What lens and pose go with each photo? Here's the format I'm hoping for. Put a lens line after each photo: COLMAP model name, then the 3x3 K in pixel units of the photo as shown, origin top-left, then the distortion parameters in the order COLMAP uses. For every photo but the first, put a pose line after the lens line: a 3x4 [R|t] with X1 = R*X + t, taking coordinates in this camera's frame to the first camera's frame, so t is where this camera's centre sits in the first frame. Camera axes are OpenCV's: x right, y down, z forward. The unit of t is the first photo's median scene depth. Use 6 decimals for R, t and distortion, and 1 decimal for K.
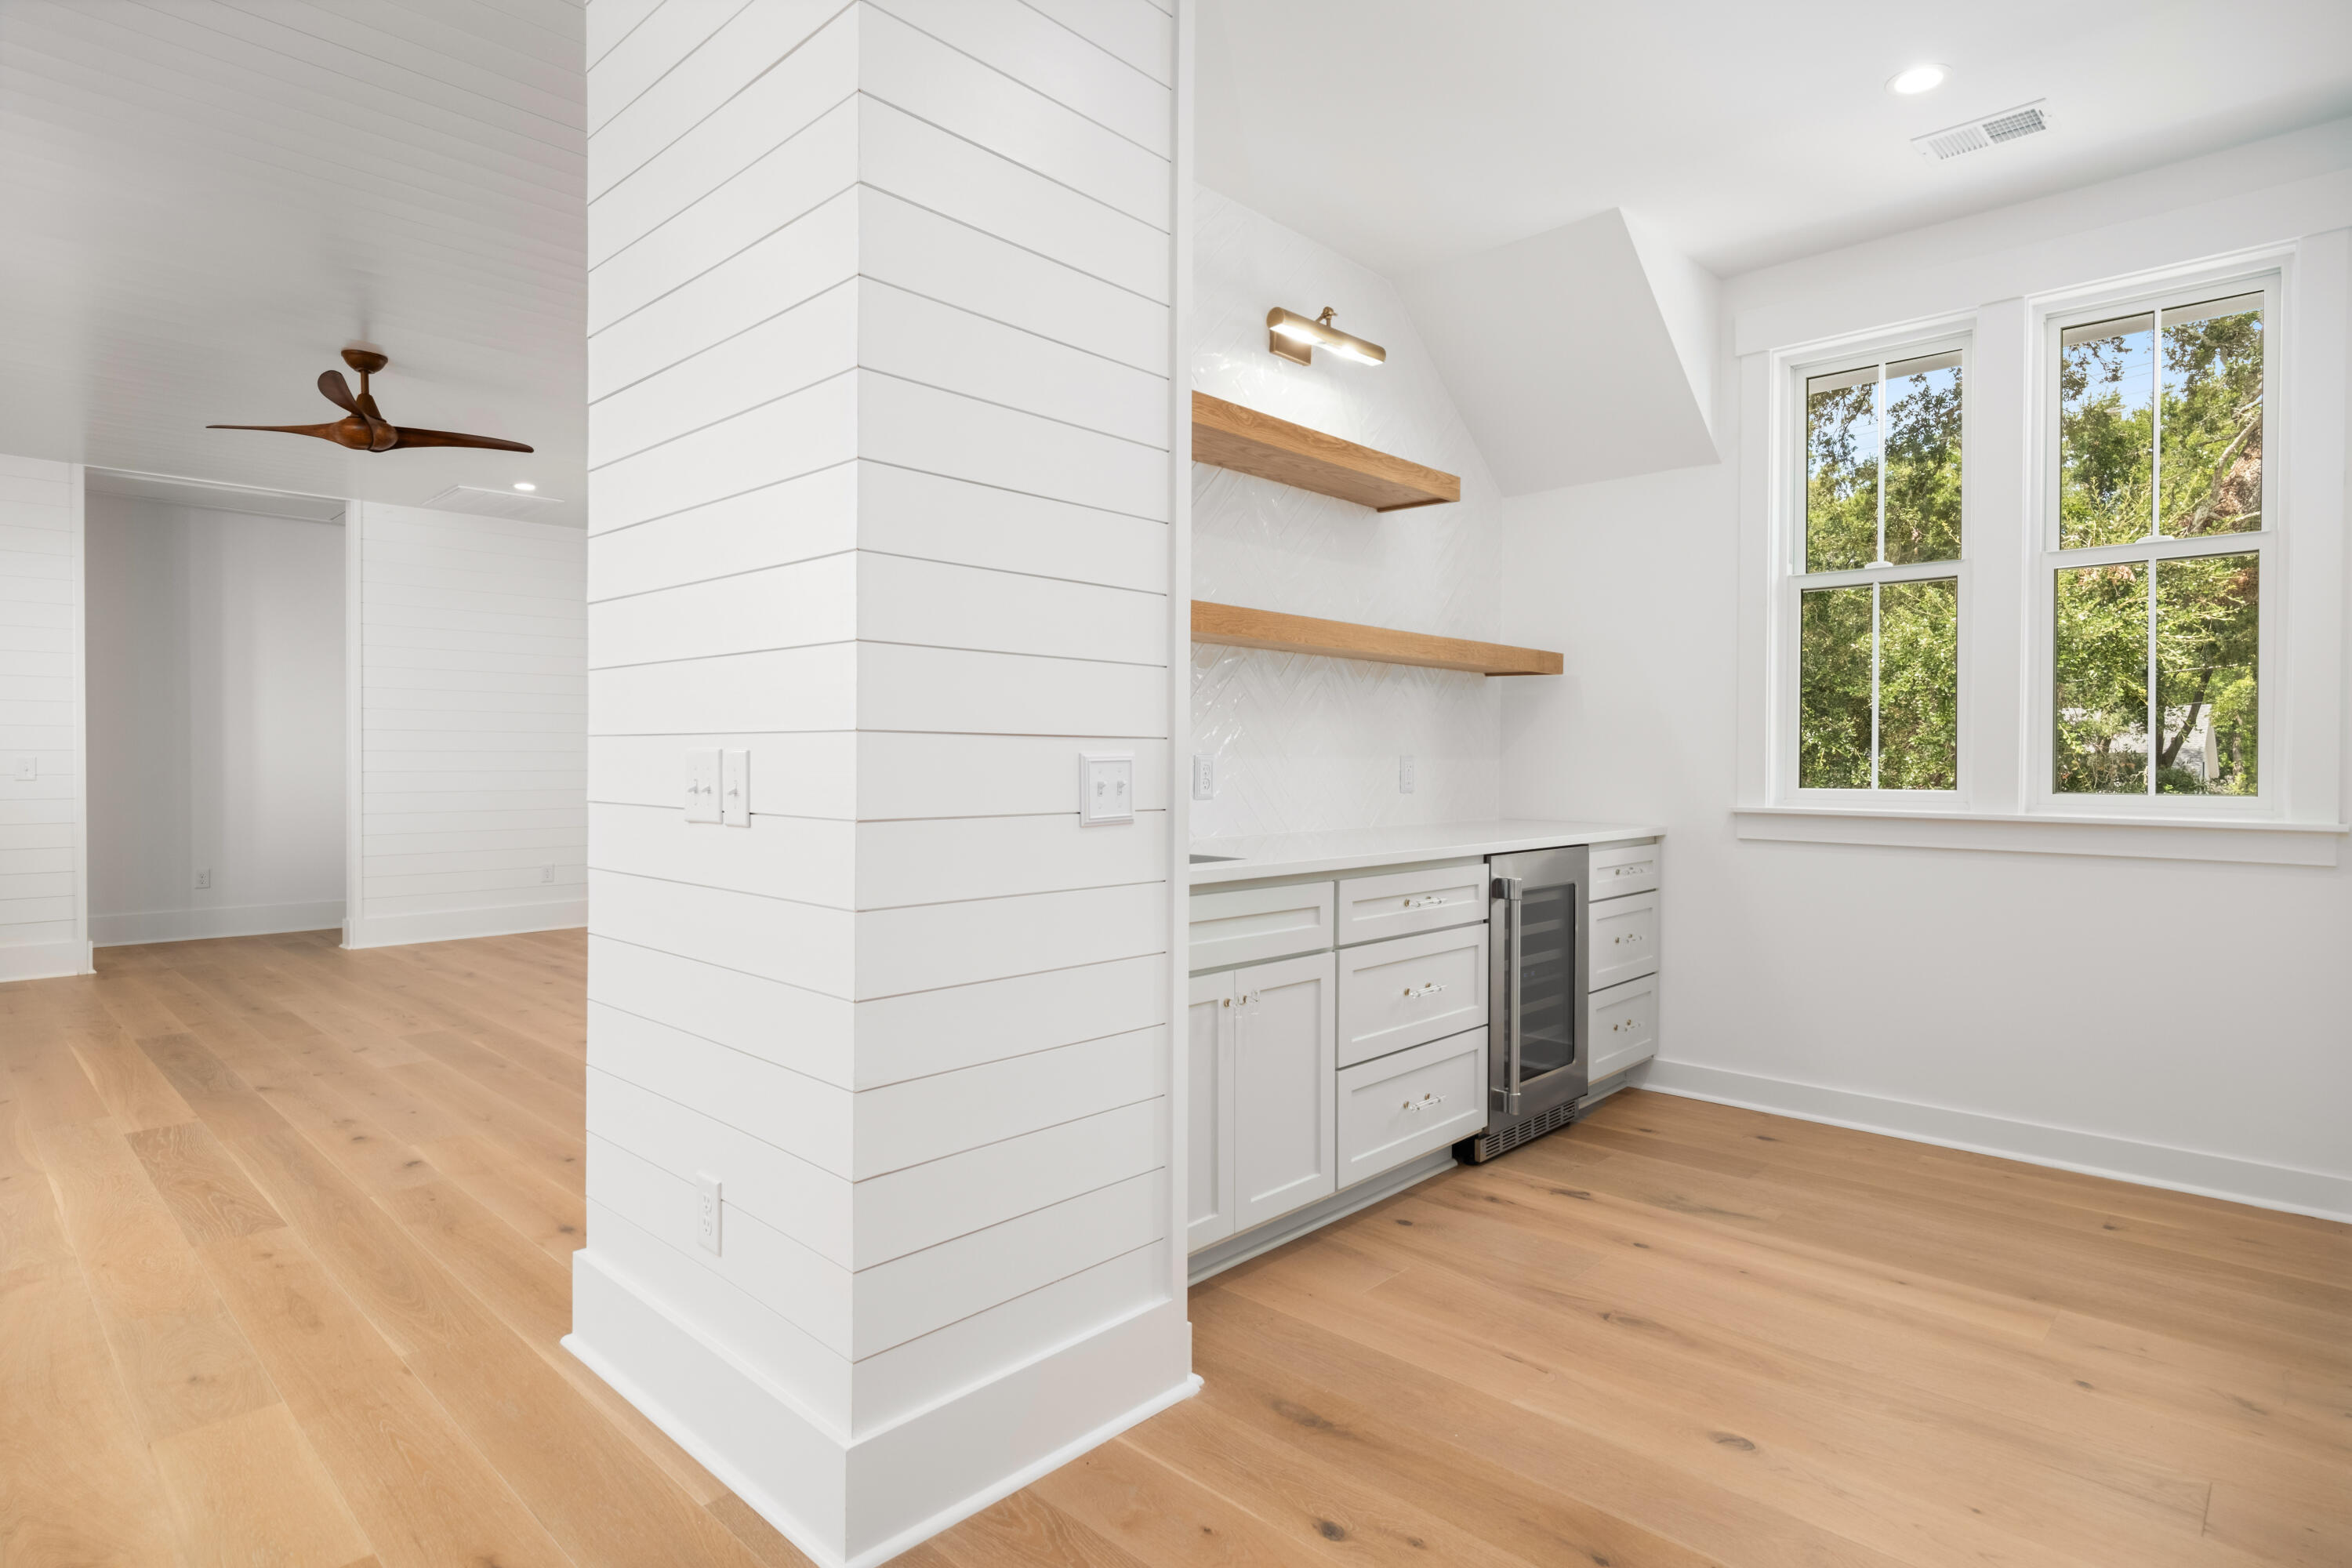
lens RADIAL K [[1219.7, 0, 1229.9], [0, 1219.7, 774.2], [0, 0, 1]] dist [0.000372, 0.000320]
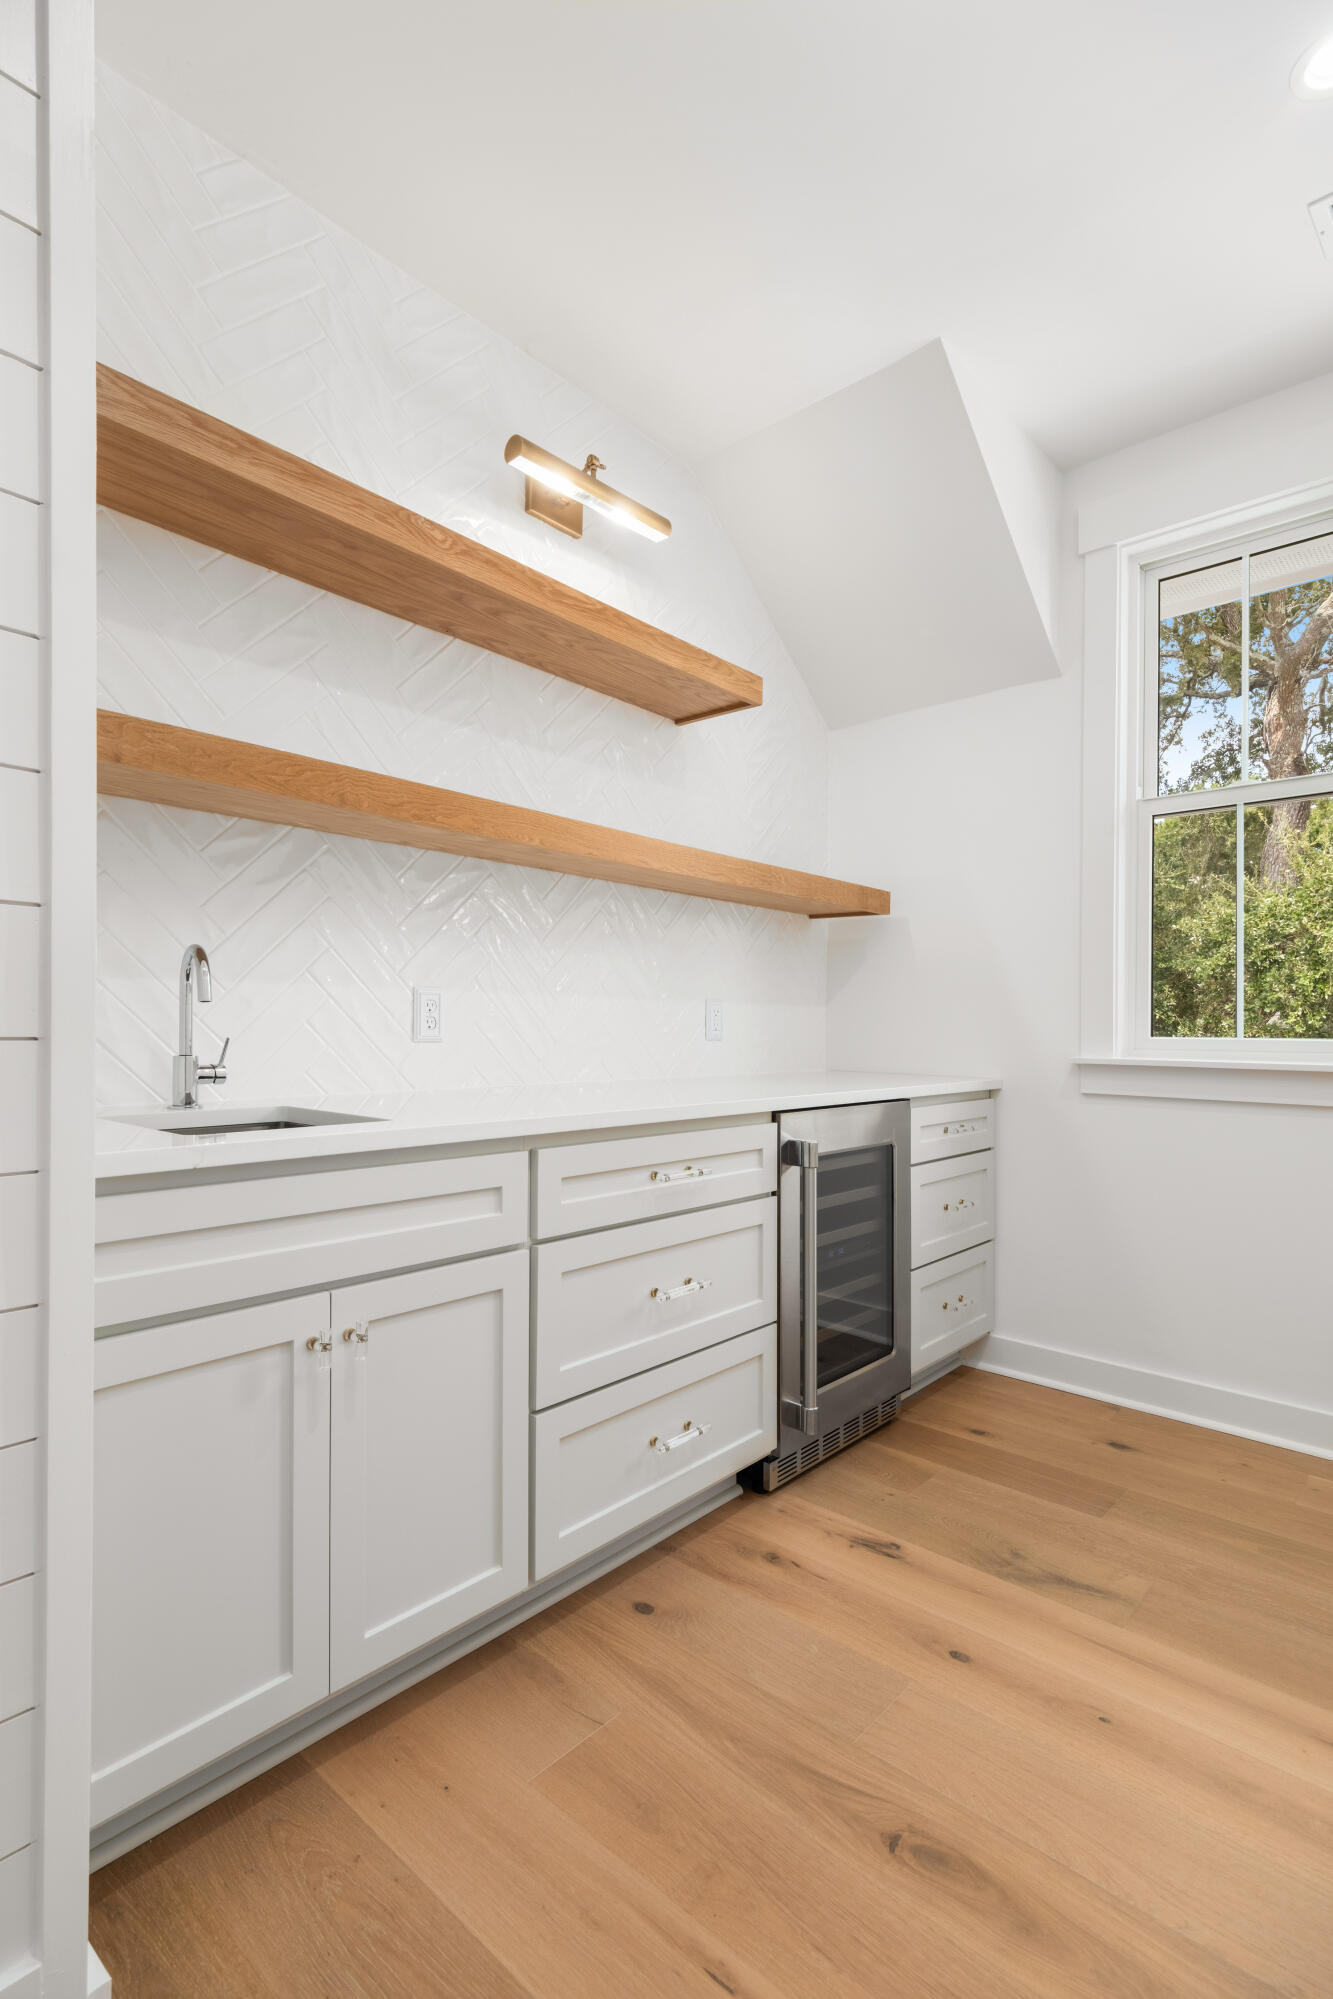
lens RADIAL K [[959.4, 0, 673.3], [0, 959.4, 1027.4], [0, 0, 1]] dist [0.015046, -0.000786]
pose [[0.999997, 0.002054, 0.001229, 0.134278], [-0.002036, 0.999891, -0.014642, 0.018395], [-0.001259, 0.014640, 0.999892, 0.341372]]
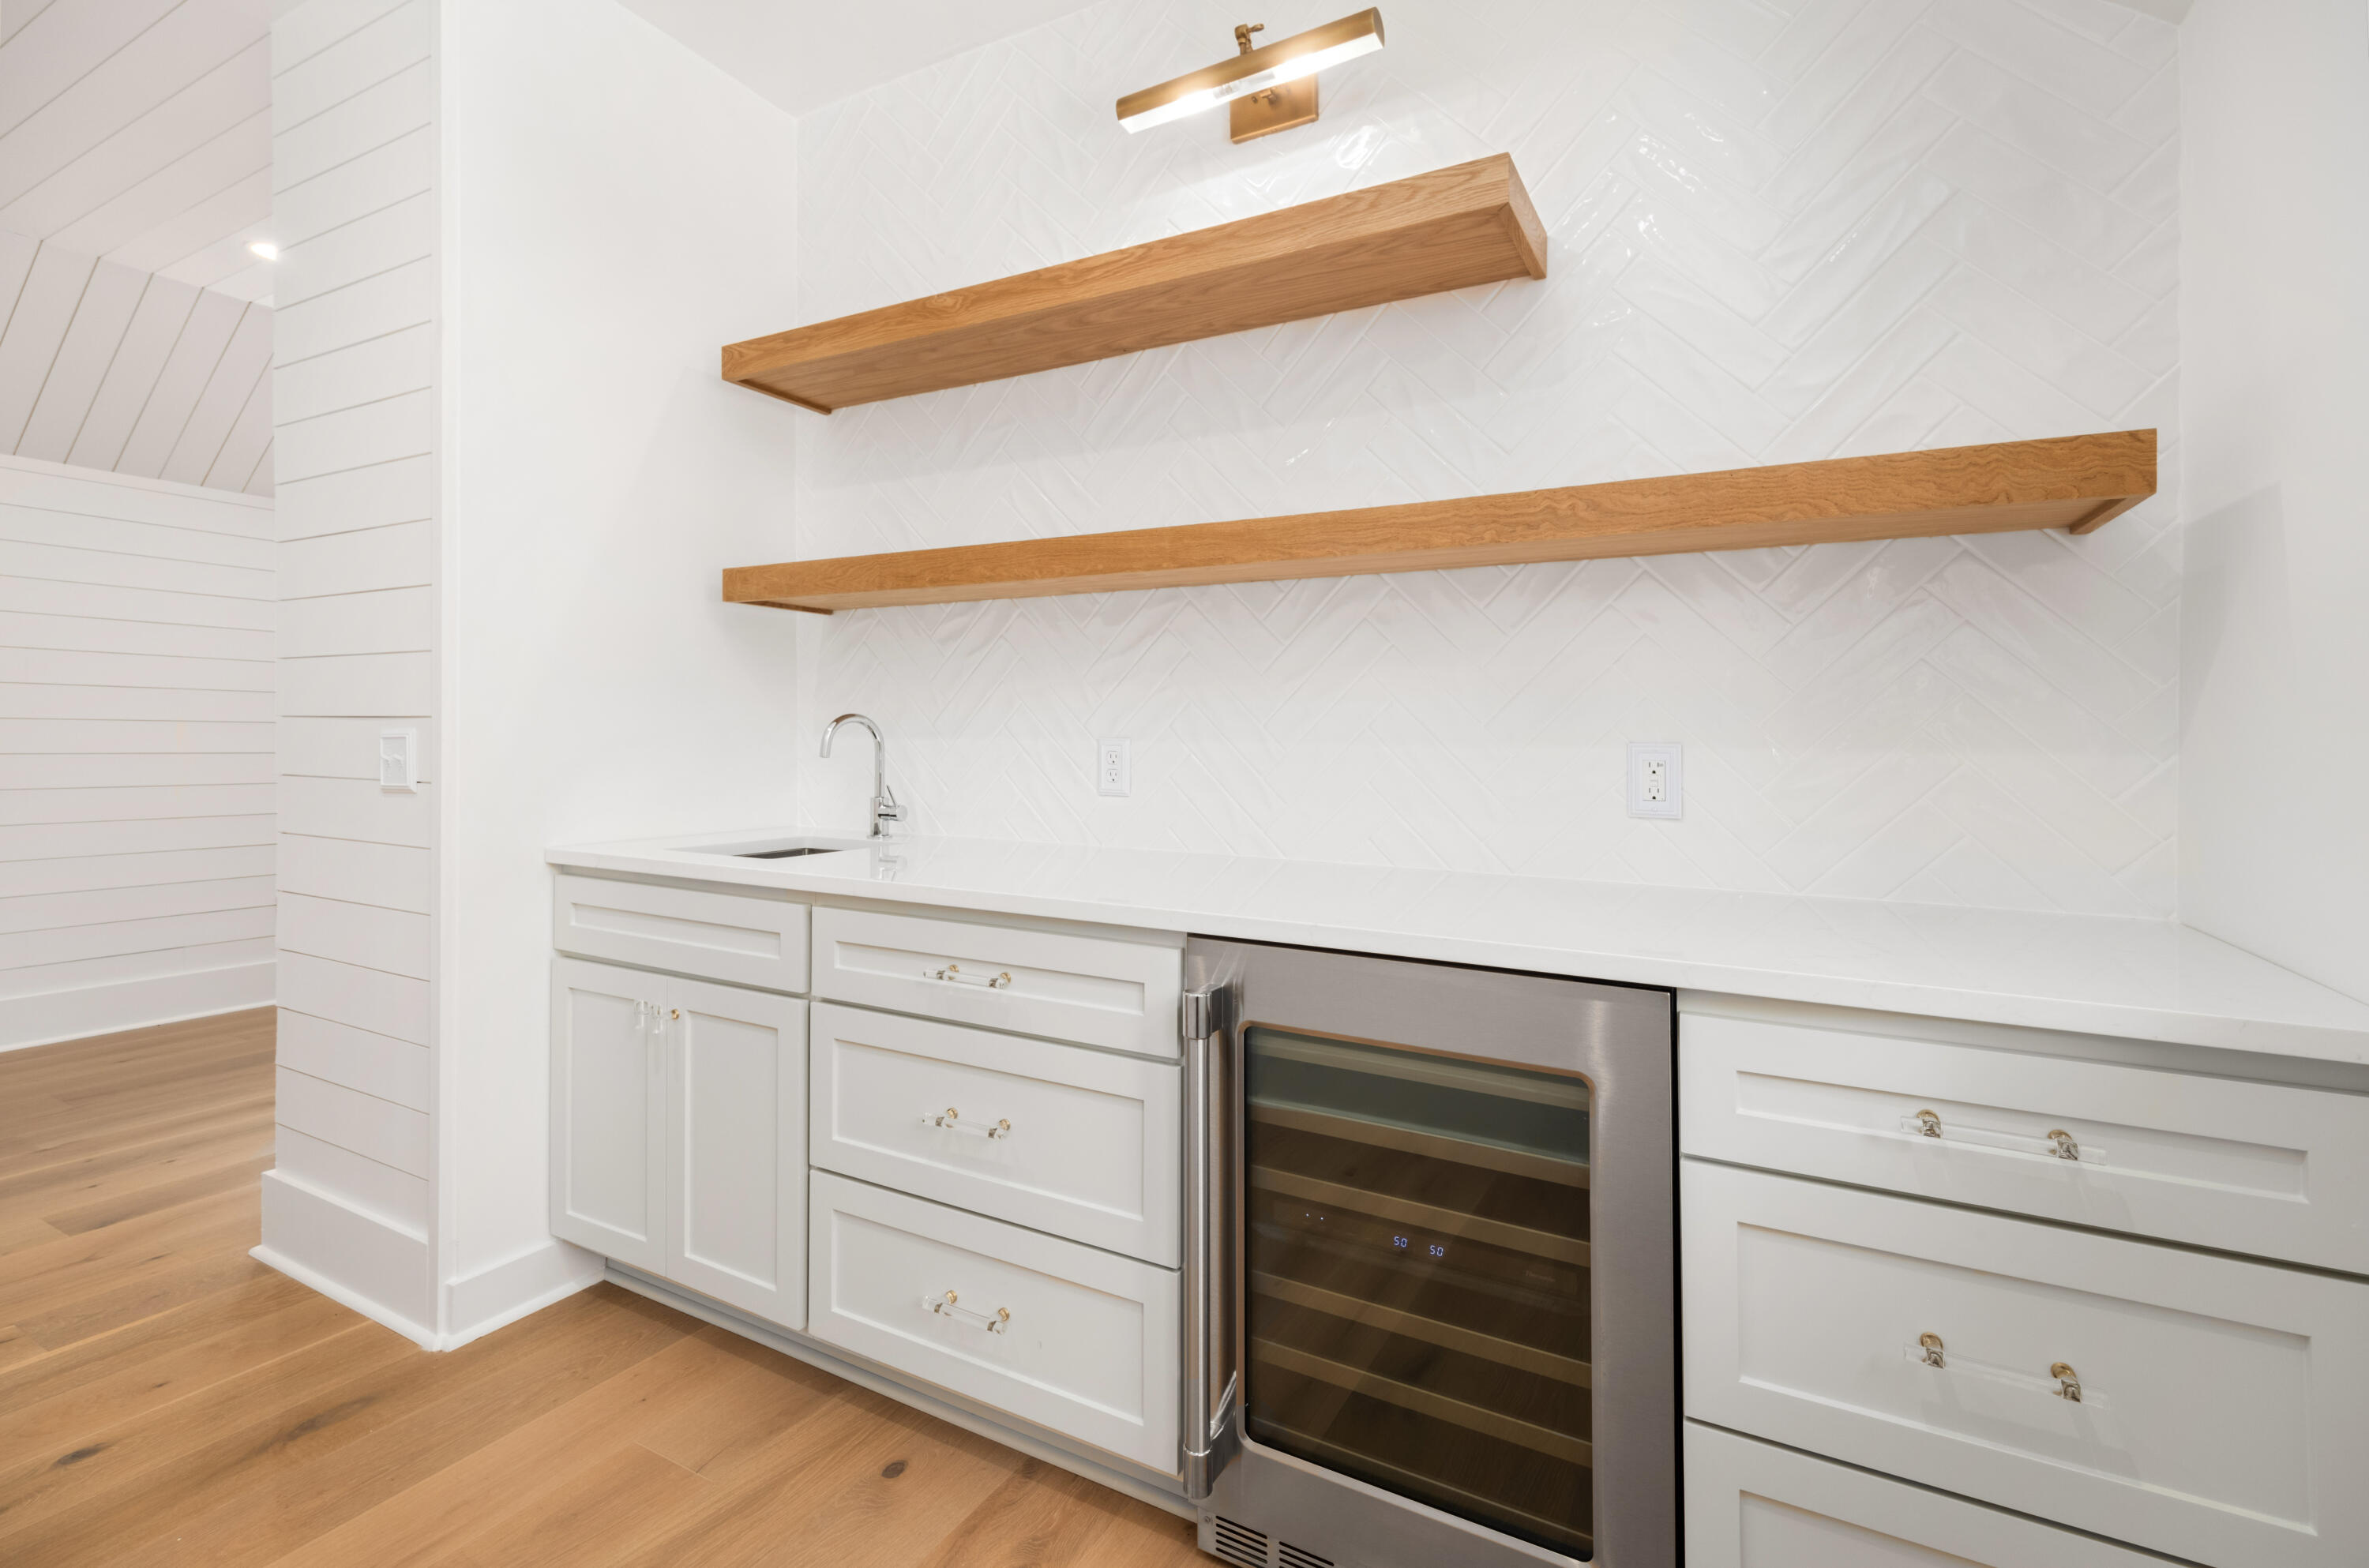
lens RADIAL K [[1069.0, 0, 1187.3], [0, 1069.0, 744.2], [0, 0, 1]] dist [0.009893, 0.000415]
pose [[0.226028, 0.000320, -0.974121, 0.607534], [-0.024871, 0.999676, -0.005442, -0.009509], [0.973803, 0.025458, 0.225963, 0.849789]]
